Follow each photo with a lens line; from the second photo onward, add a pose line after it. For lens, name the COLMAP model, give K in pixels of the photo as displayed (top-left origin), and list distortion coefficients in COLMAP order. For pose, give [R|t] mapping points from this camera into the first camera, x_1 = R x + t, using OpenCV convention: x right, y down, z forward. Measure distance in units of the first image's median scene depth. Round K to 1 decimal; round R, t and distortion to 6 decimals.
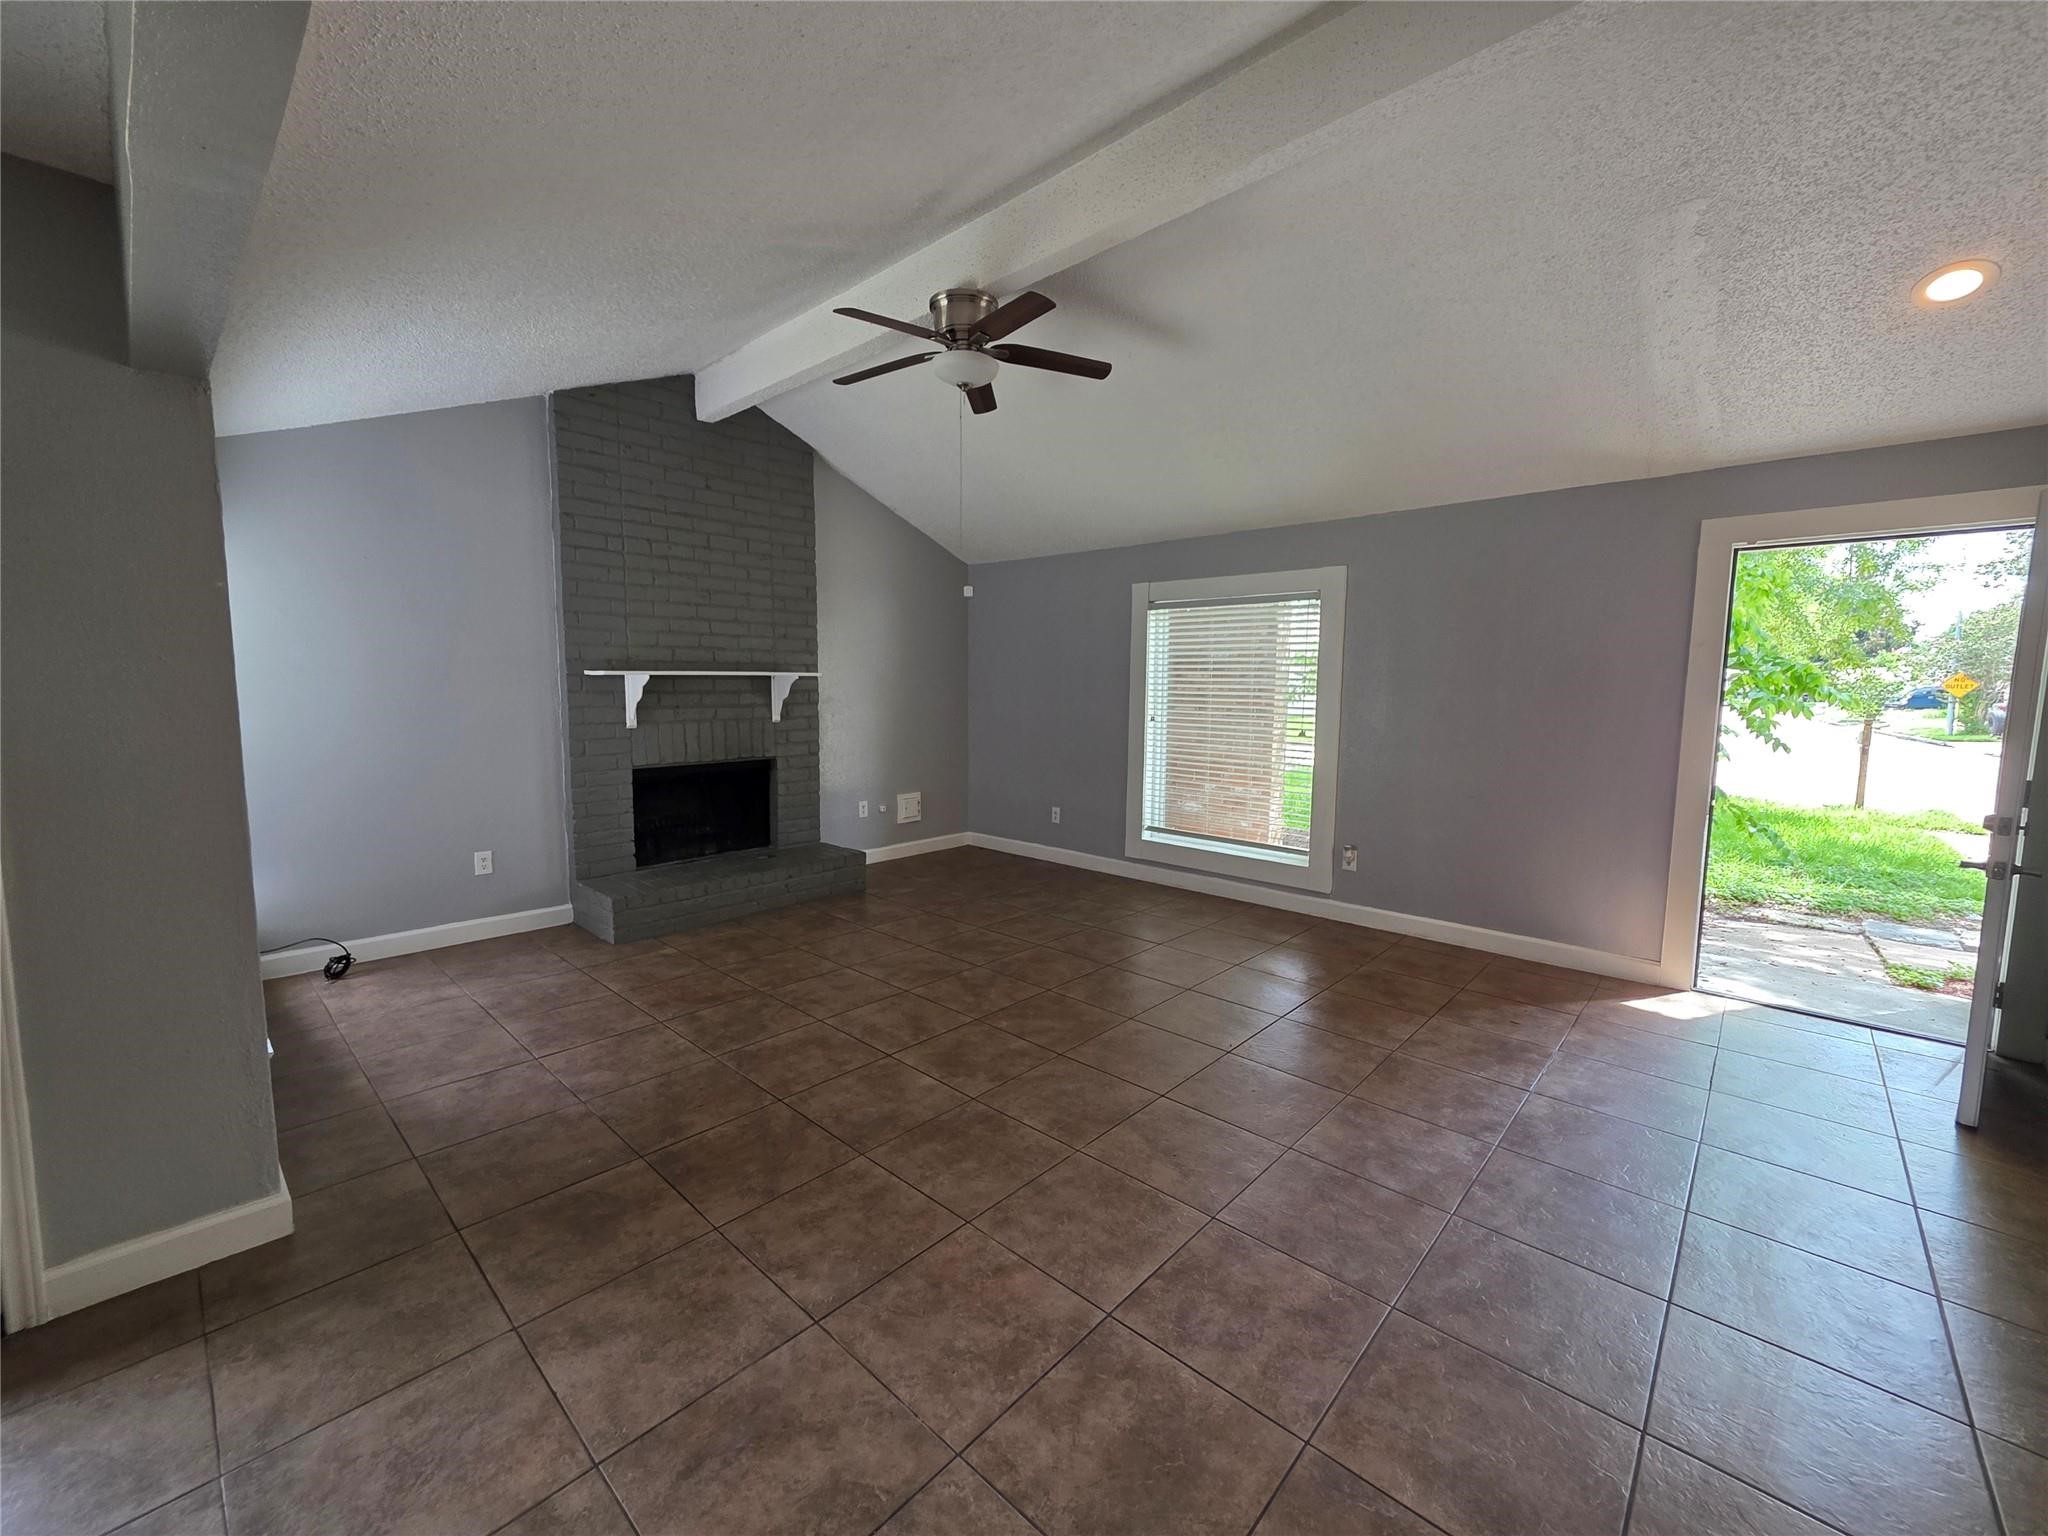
lens RADIAL K [[812.8, 0, 1026.7], [0, 812.8, 771.5], [0, 0, 1]] dist [0.001765, 0.000314]
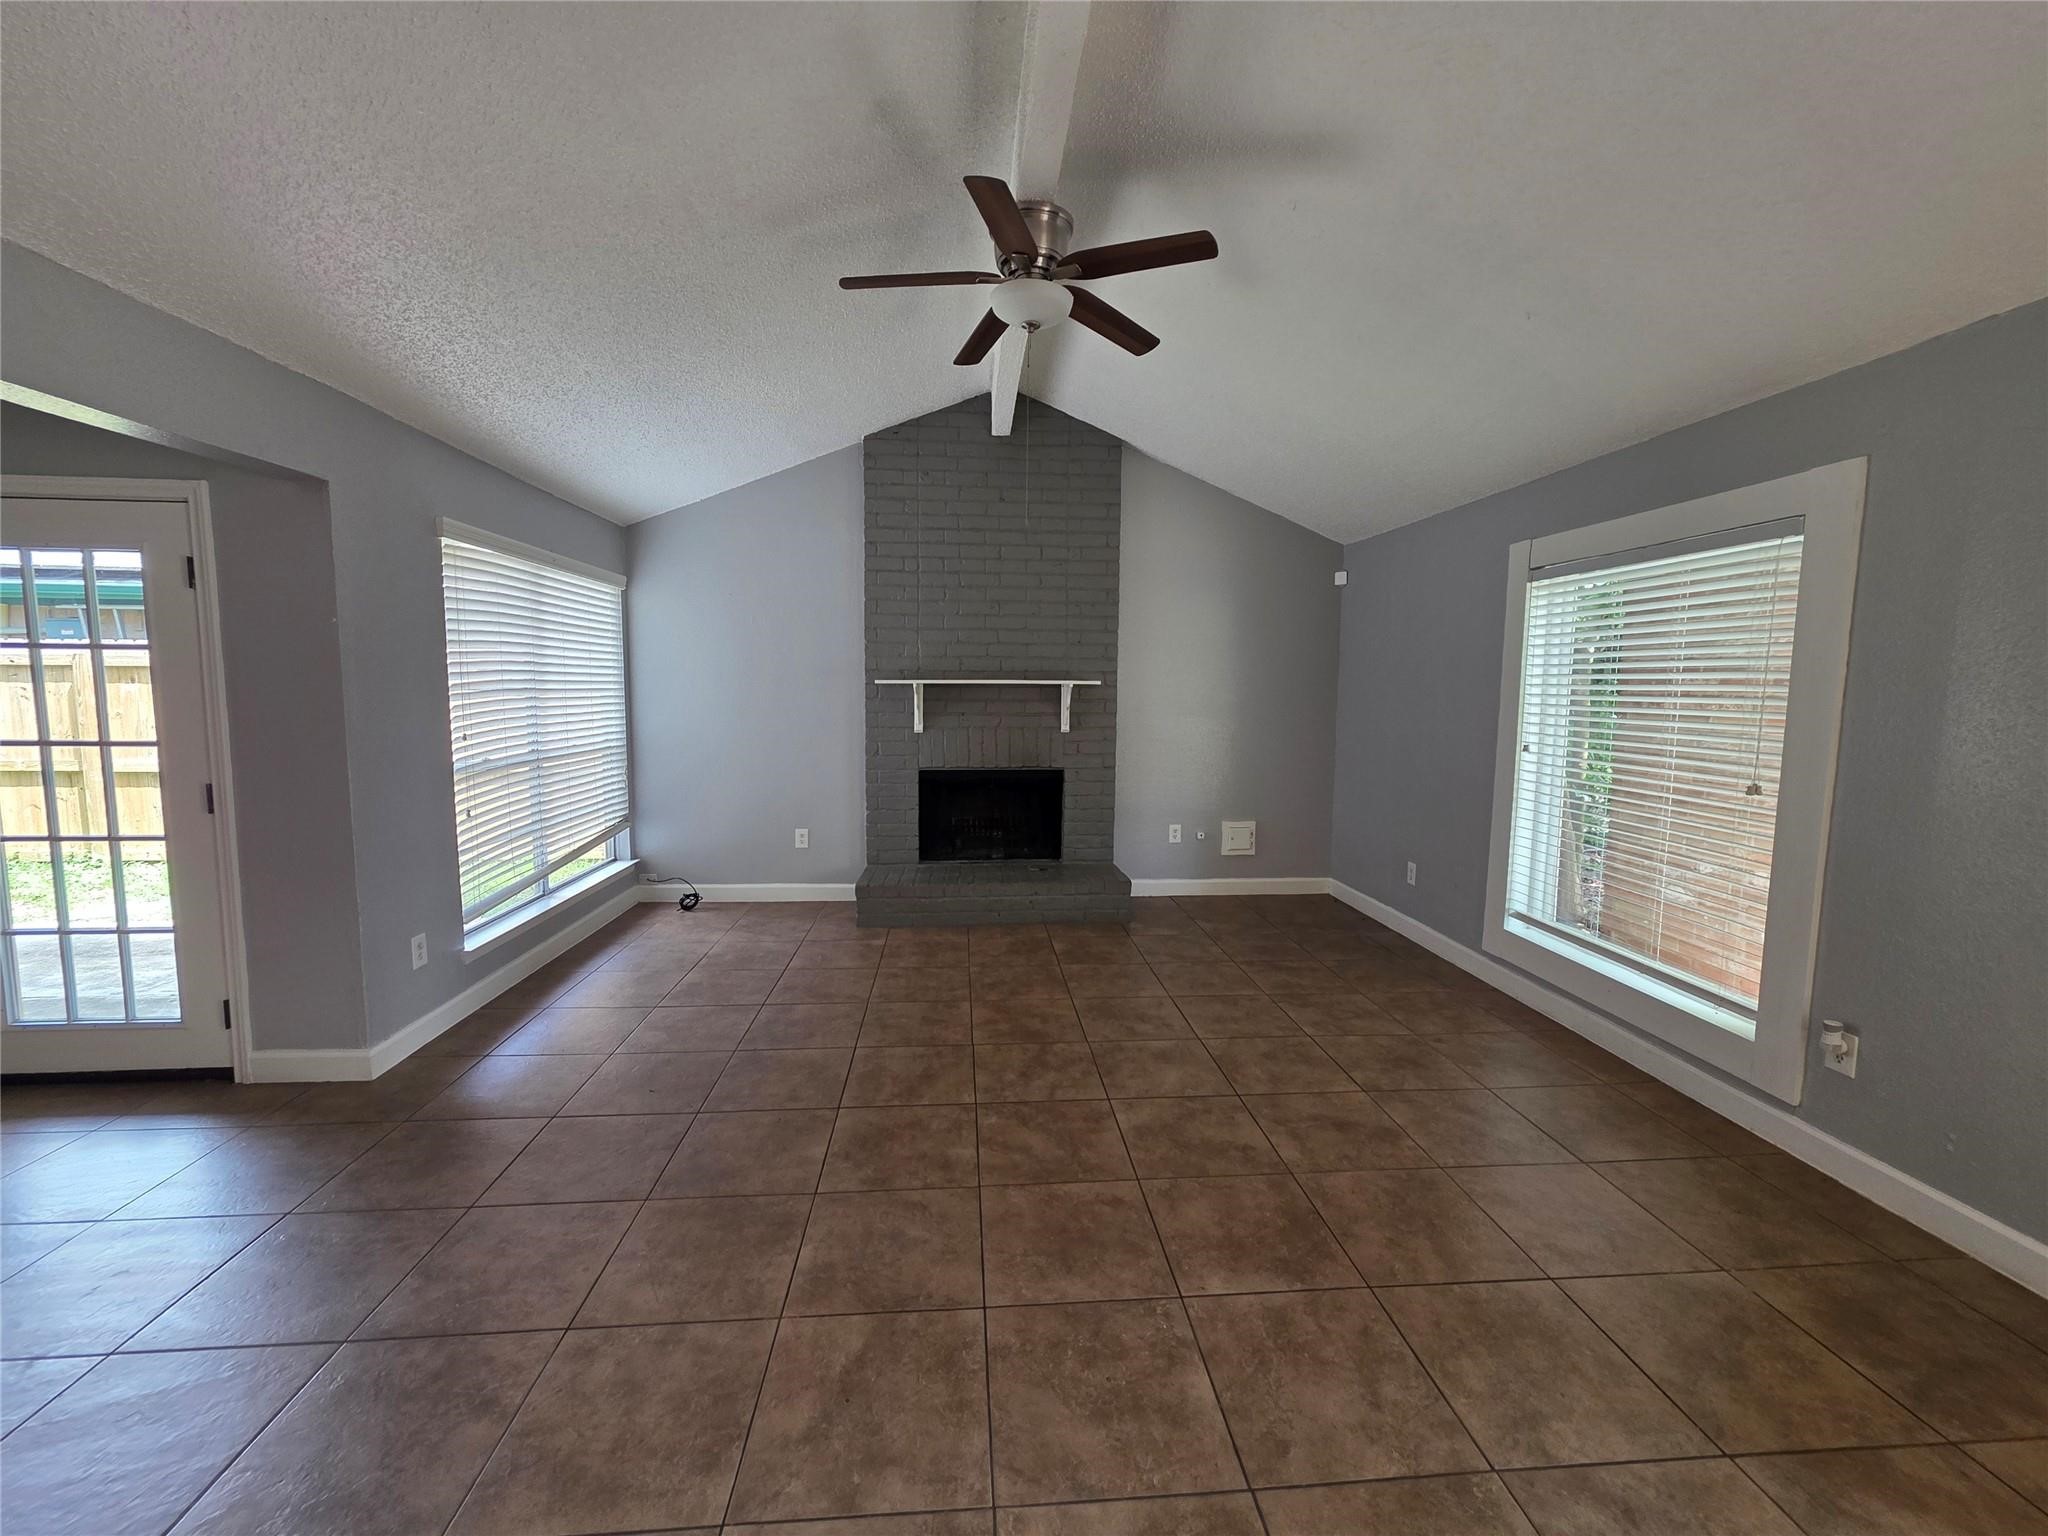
lens RADIAL K [[812.8, 0, 1027.7], [0, 812.8, 767.4], [0, 0, 1]] dist [0.001765, 0.000314]
pose [[0.738297, 0.065338, -0.671304, 0.355043], [-0.077429, 0.996927, 0.011874, -0.030949], [0.670017, 0.043212, 0.741087, 0.295847]]
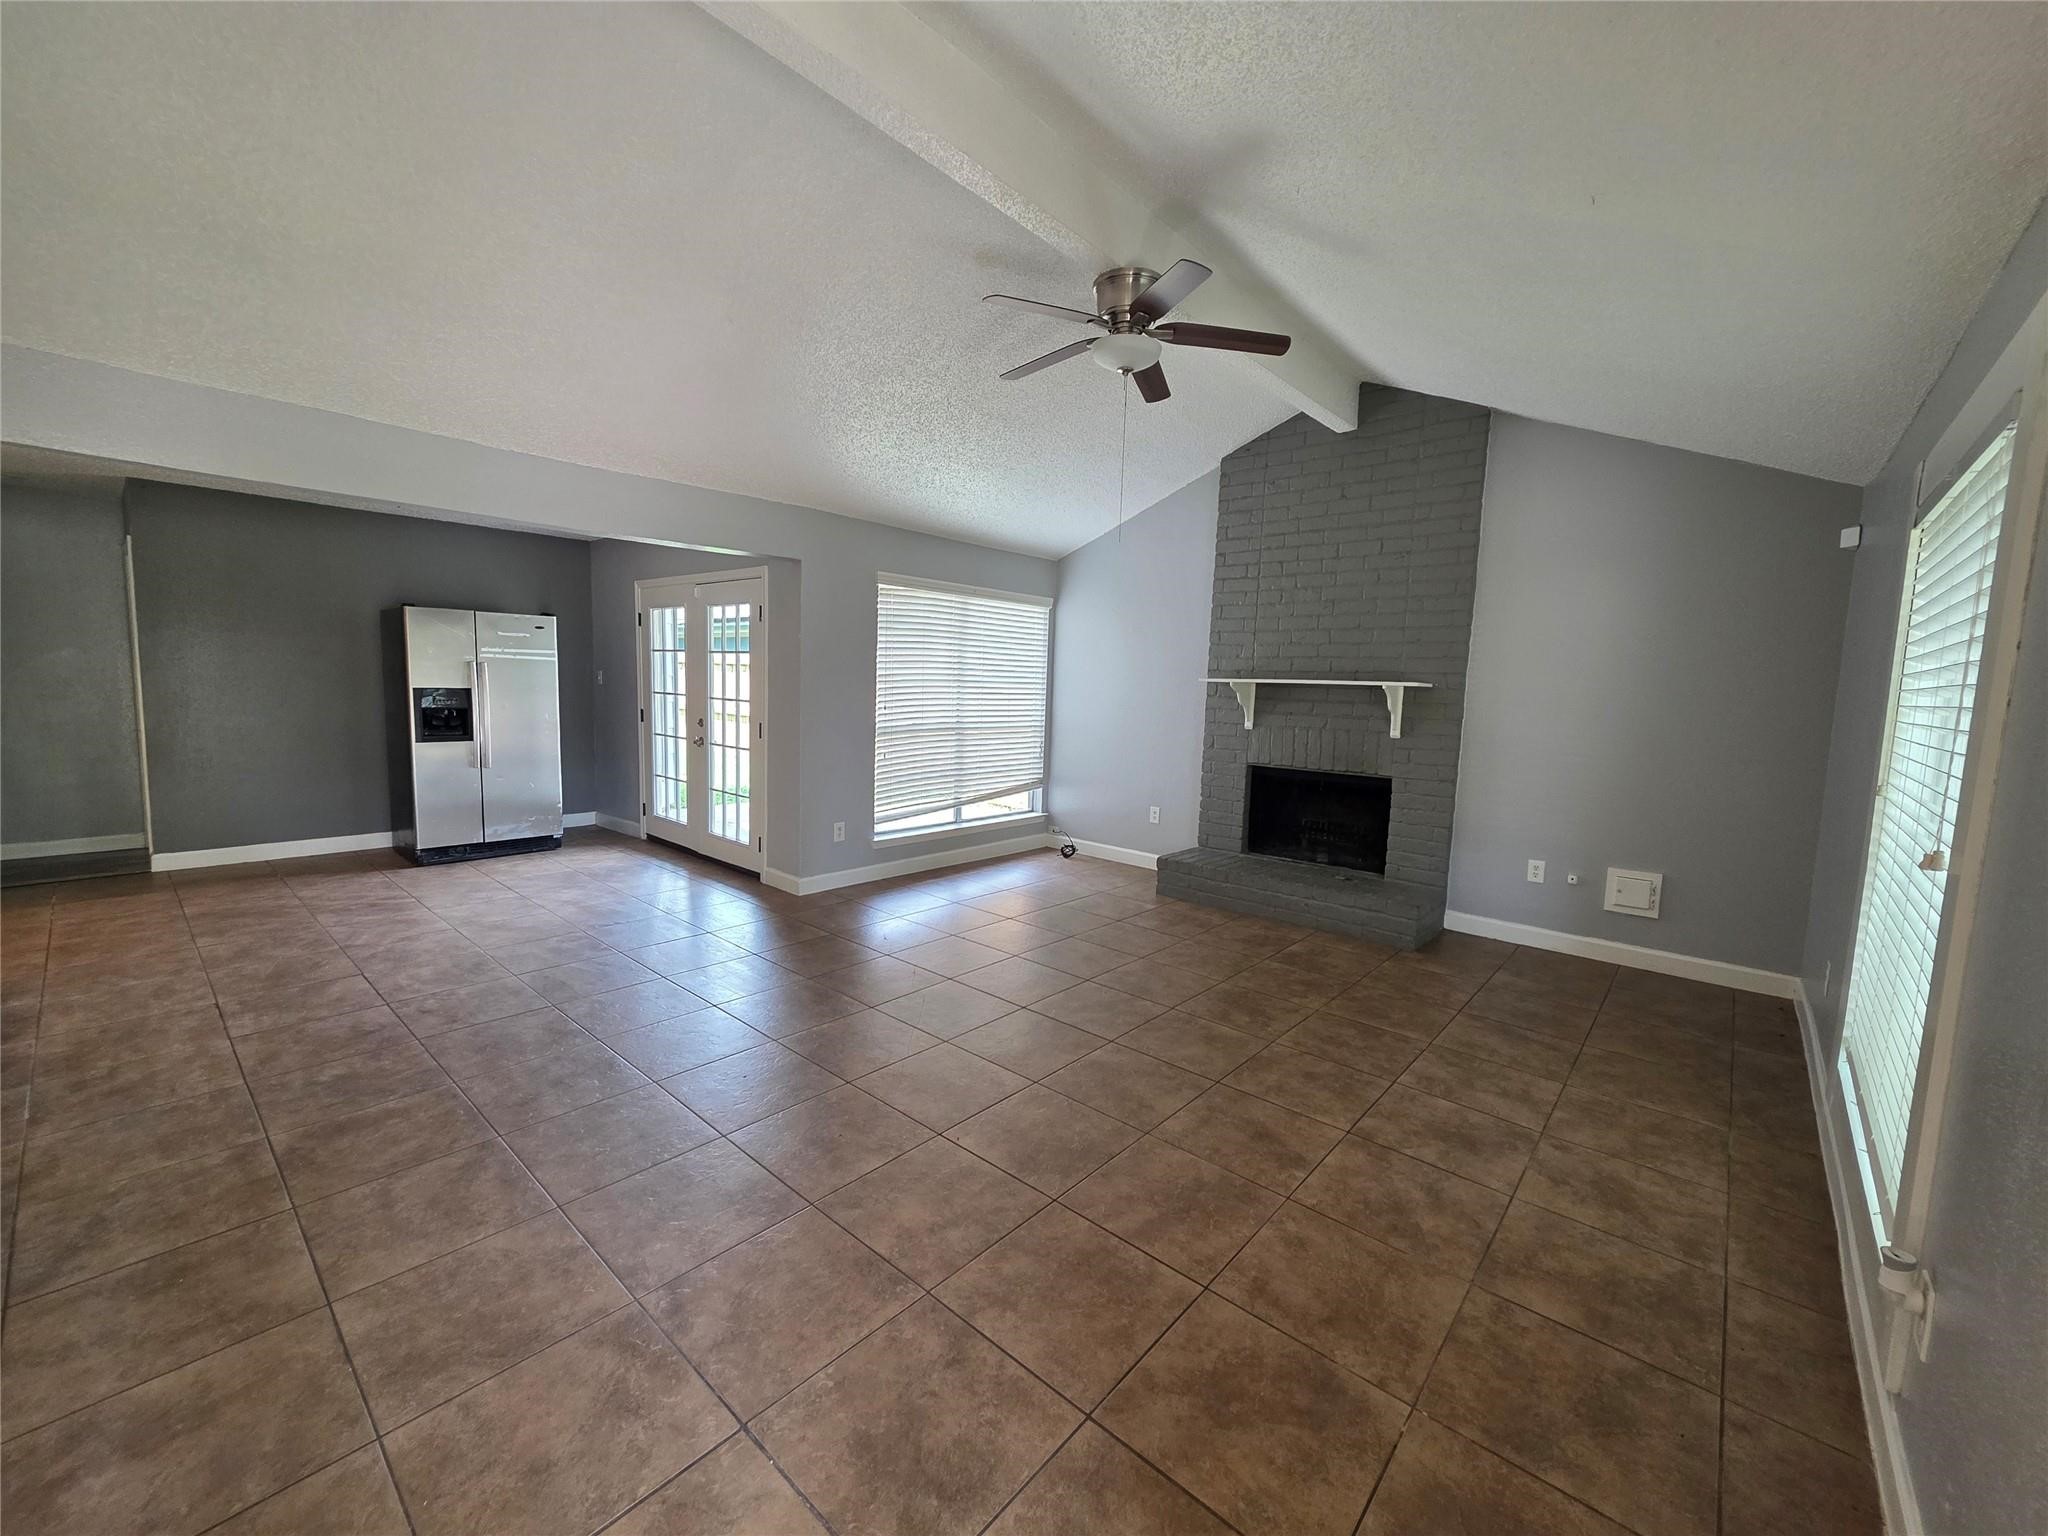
lens RADIAL K [[812.8, 0, 1029.1], [0, 812.8, 769.1], [0, 0, 1]] dist [0.001765, 0.000314]
pose [[0.031858, 0.100677, -0.994409, 0.656096], [-0.142774, 0.985169, 0.095167, -0.062894], [0.989243, 0.138944, 0.045759, 0.650413]]
